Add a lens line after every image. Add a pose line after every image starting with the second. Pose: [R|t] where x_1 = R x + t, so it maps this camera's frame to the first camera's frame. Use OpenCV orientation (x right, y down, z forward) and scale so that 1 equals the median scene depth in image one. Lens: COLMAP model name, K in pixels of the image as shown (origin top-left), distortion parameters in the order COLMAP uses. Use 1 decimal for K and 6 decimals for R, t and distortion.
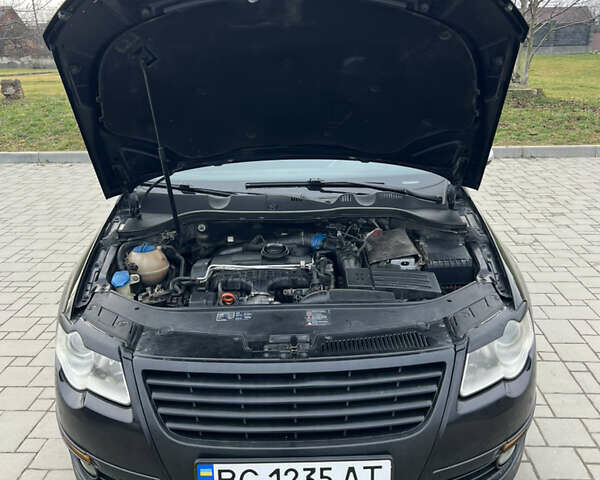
lens RADIAL K [[636.0, 0, 305.4], [0, 636.0, 238.9], [0, 0, 1]] dist [0.082608, -0.112397]
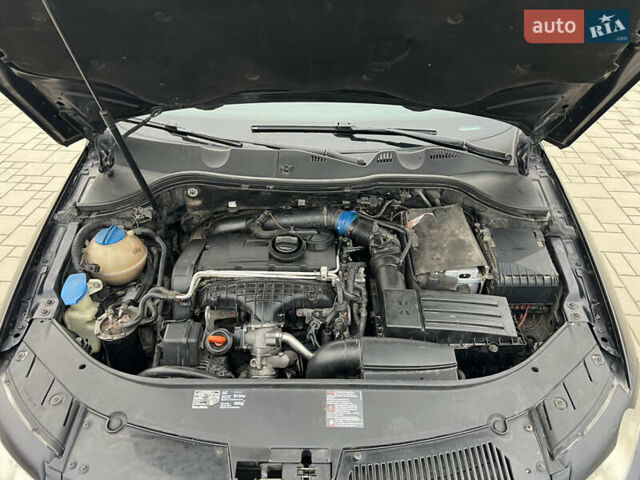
lens RADIAL K [[499.4, 0, 320.0], [0, 499.4, 240.0], [0, 0, 1]] dist [0.005007, 0.007900]
pose [[0.999443, 0.033012, -0.004827, -0.006973], [-0.029726, 0.946800, 0.320447, -0.170733], [0.015149, -0.320125, 0.947254, 0.451578]]
